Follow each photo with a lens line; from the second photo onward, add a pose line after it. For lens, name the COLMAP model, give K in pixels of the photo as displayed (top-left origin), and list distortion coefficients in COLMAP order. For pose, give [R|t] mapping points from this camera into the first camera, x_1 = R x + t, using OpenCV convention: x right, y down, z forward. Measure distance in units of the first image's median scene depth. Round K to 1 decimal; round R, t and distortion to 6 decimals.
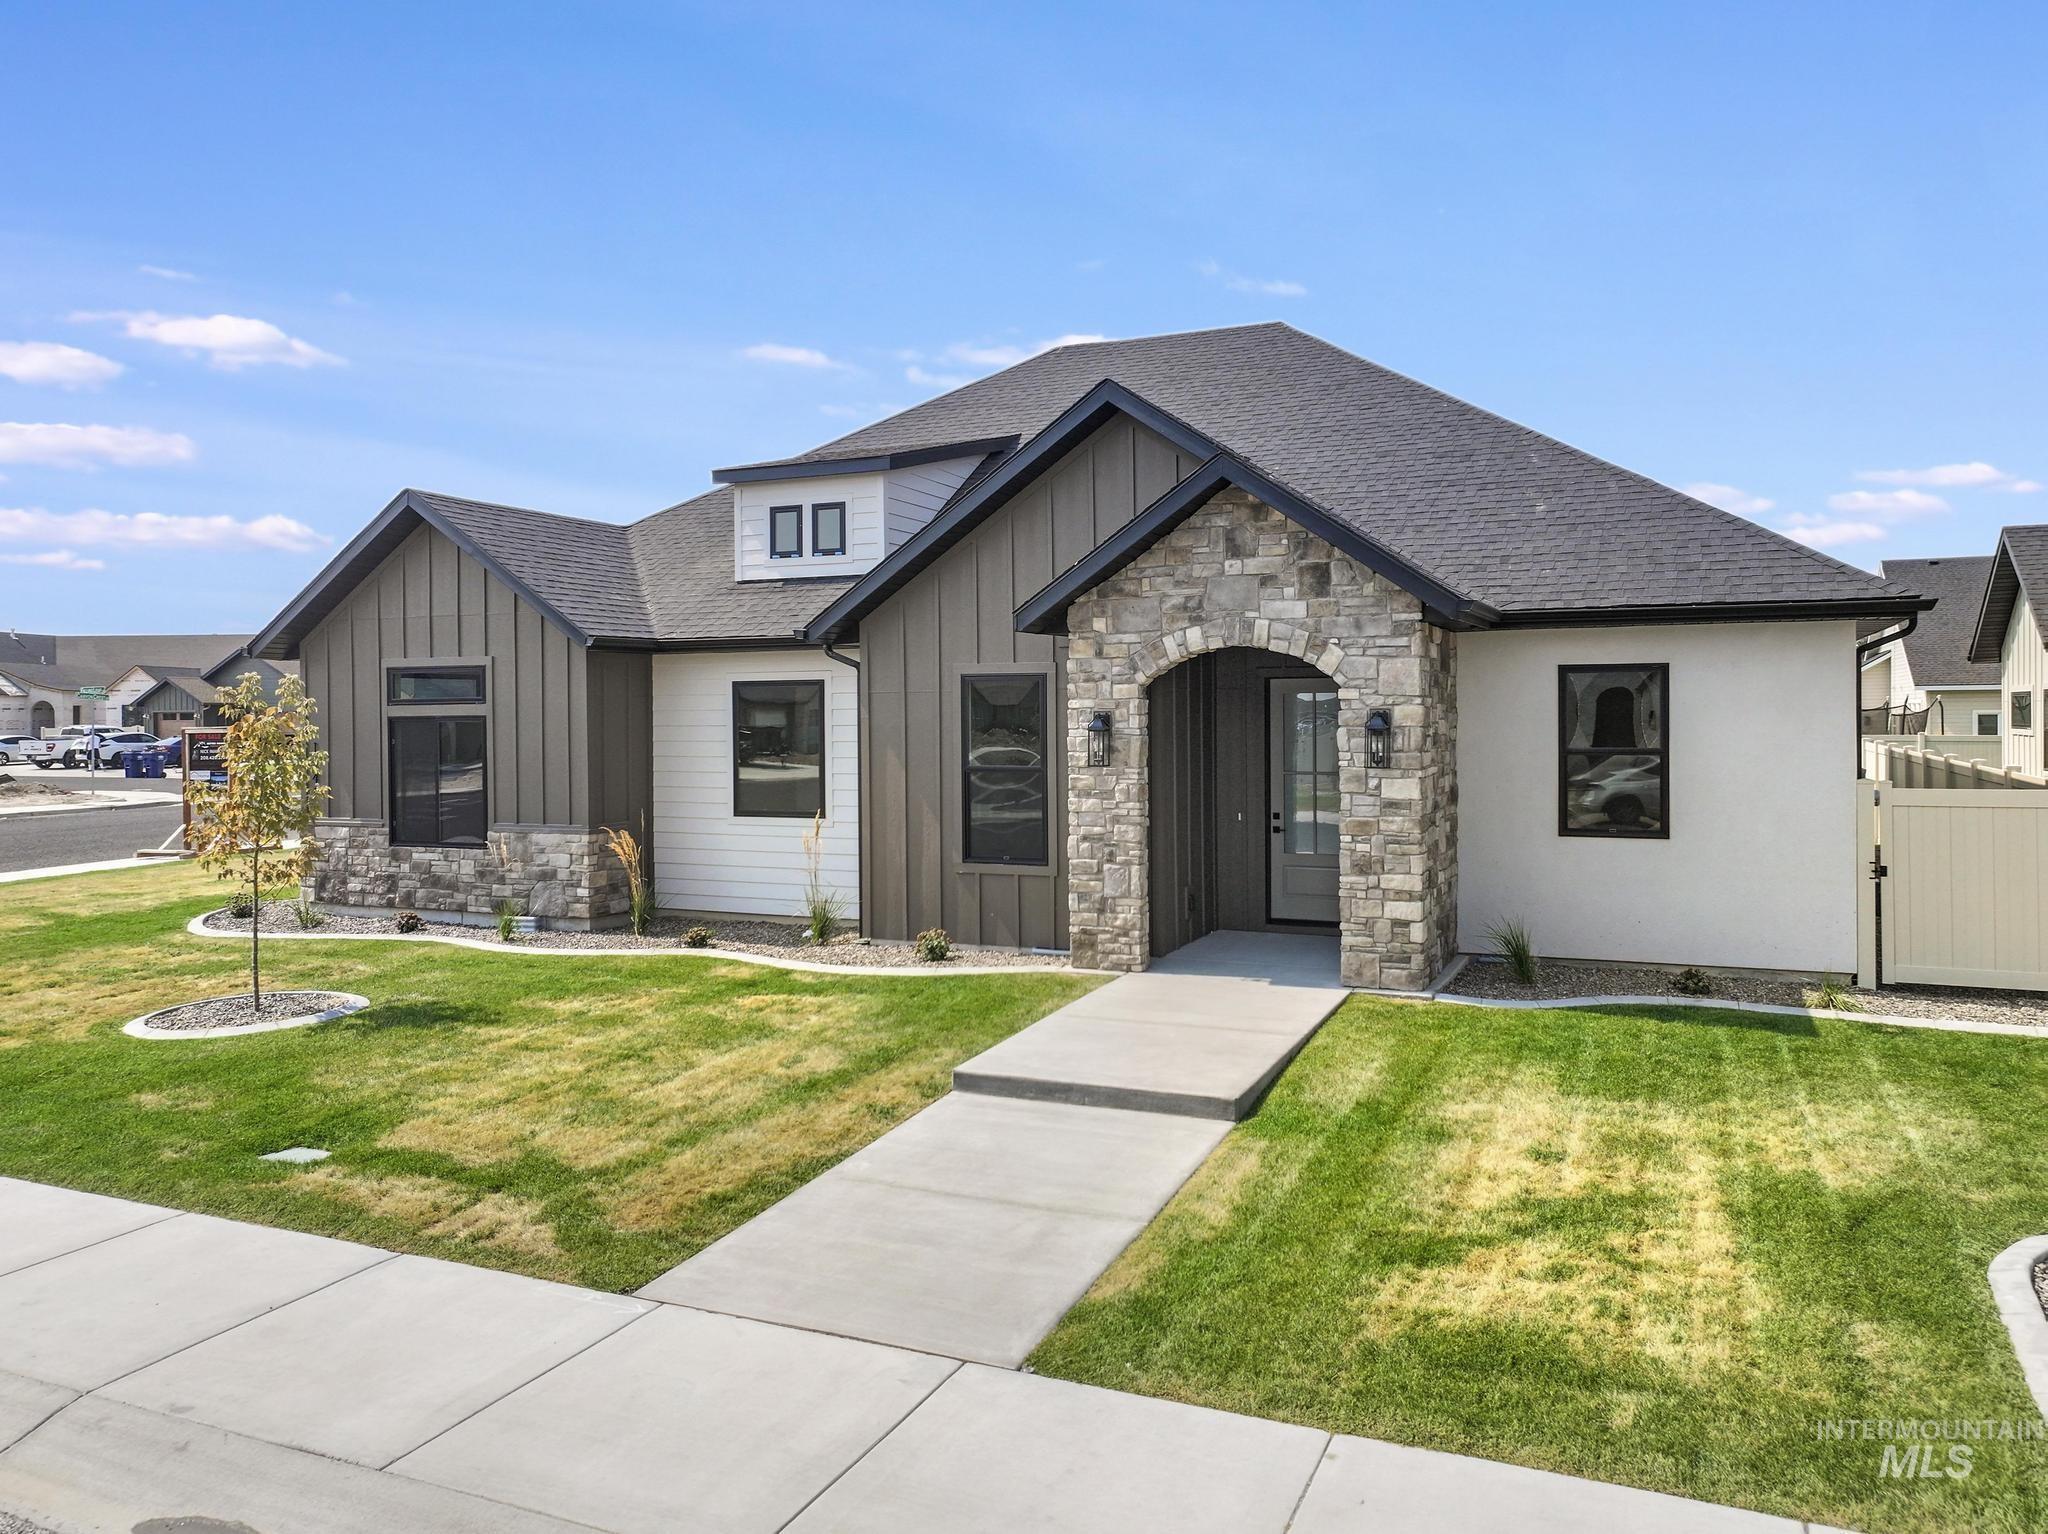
lens RADIAL K [[1443.3, 0, 1031.0], [0, 1443.3, 761.2], [0, 0, 1]] dist [-0.006208, 0.019231]
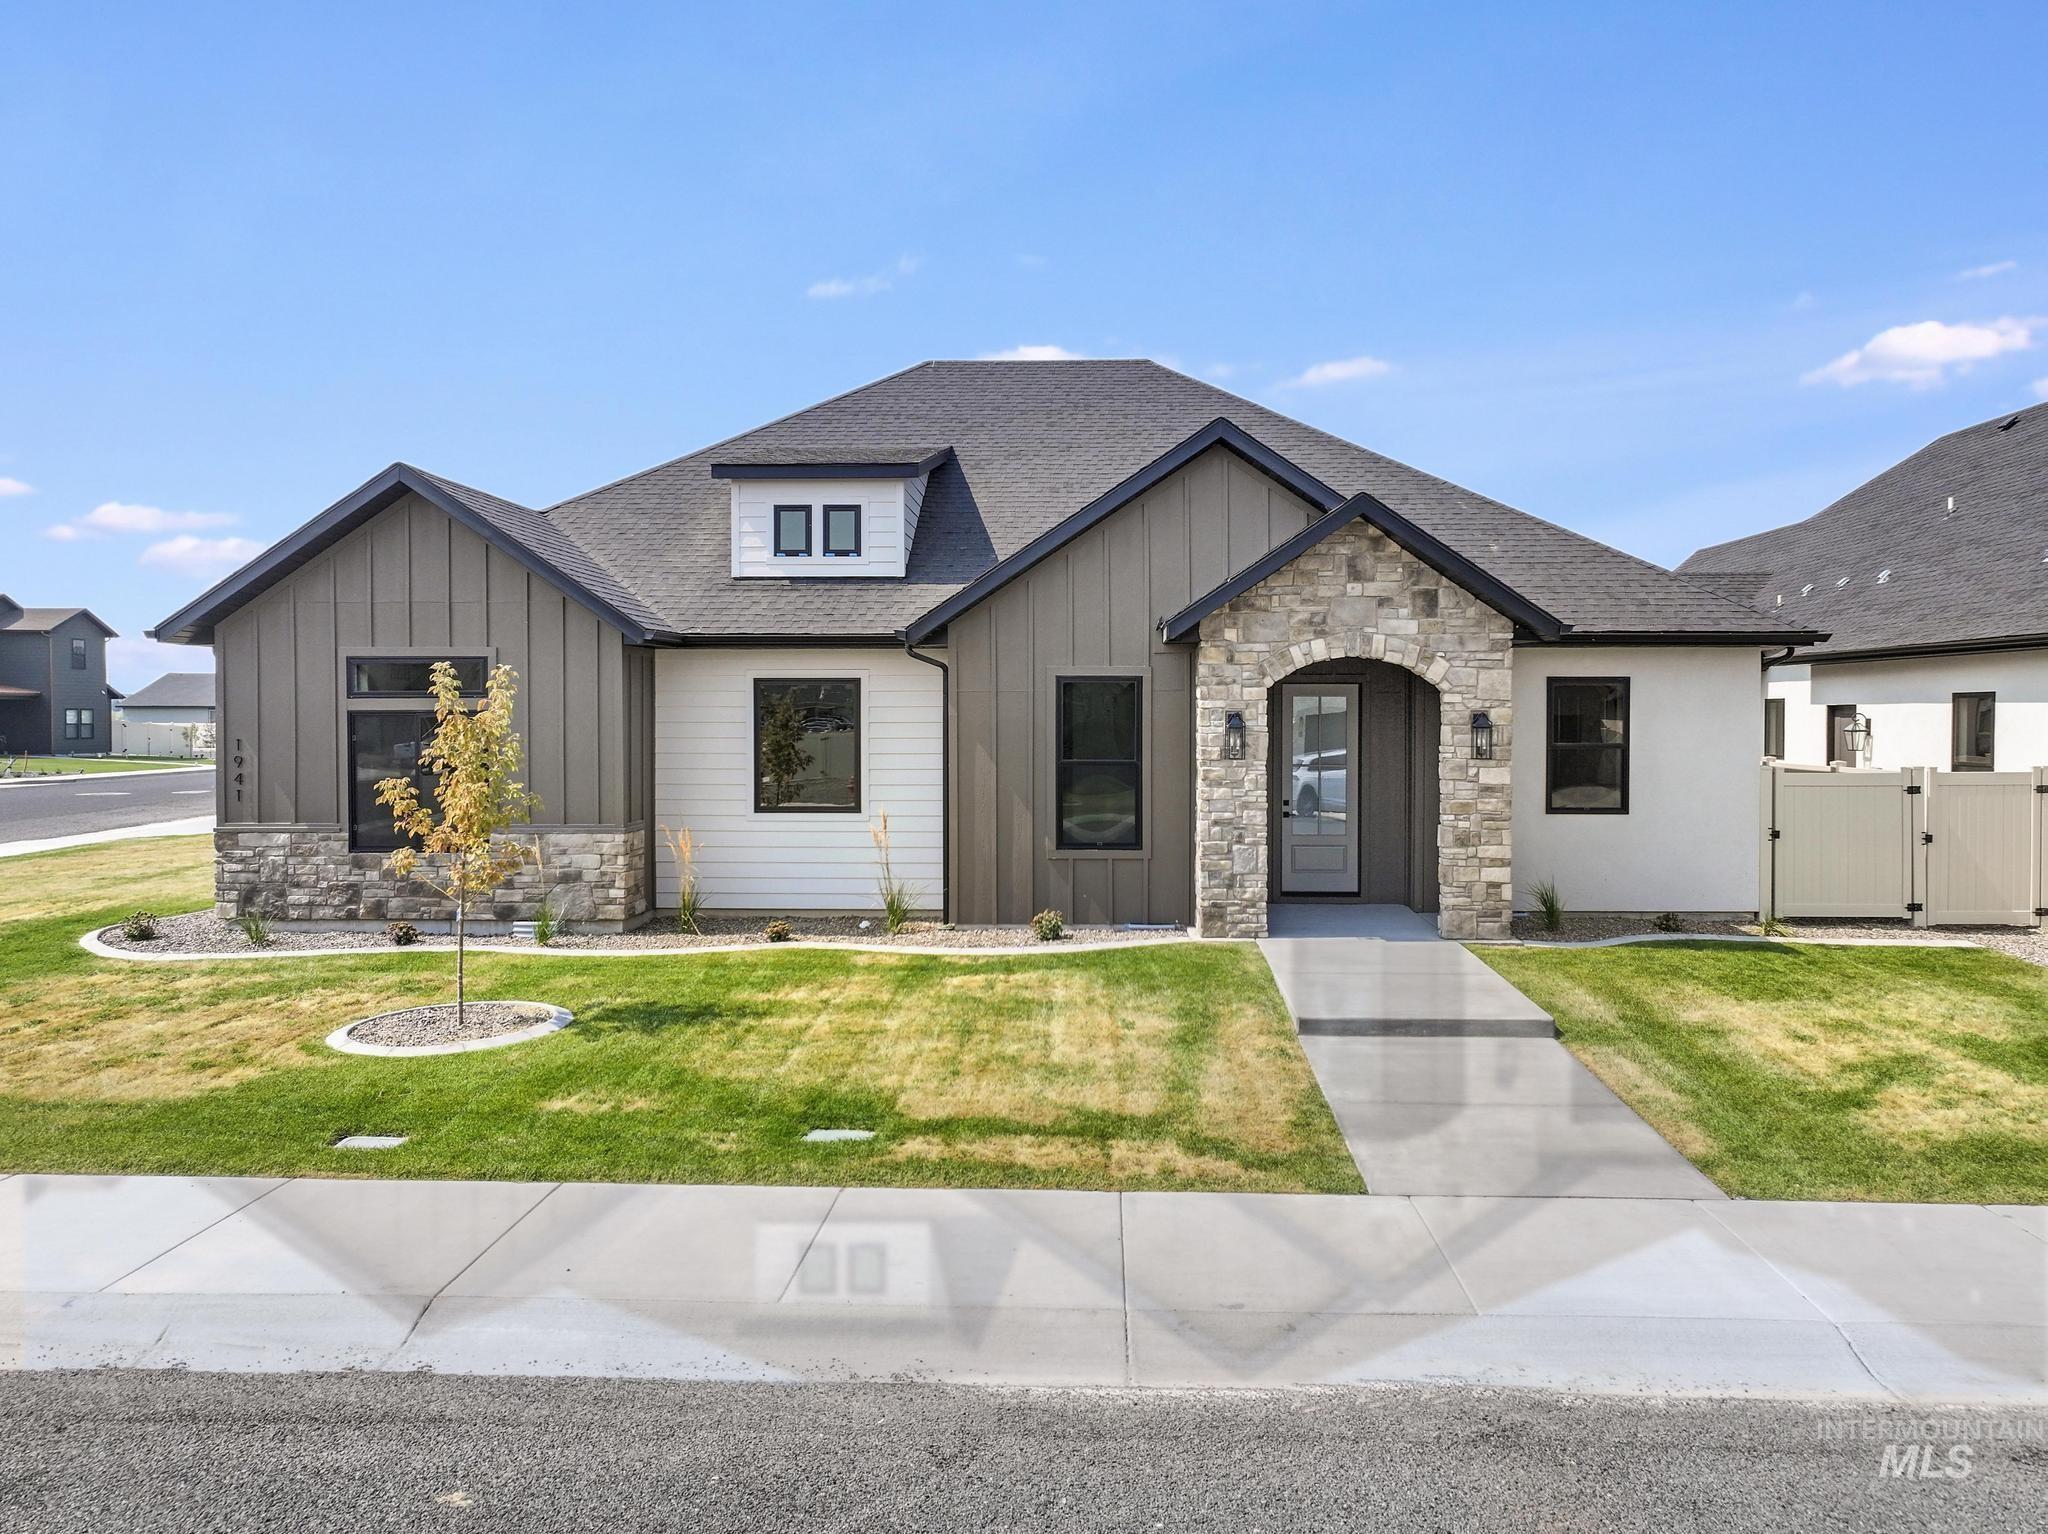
lens RADIAL K [[1448.6, 0, 1032.8], [0, 1448.6, 772.7], [0, 0, 1]] dist [0.000840, -0.000205]
pose [[0.932734, -0.006908, 0.360498, -0.508782], [0.004561, 0.999963, 0.007361, 0.005064], [-0.360535, -0.005222, 0.932731, -0.009332]]
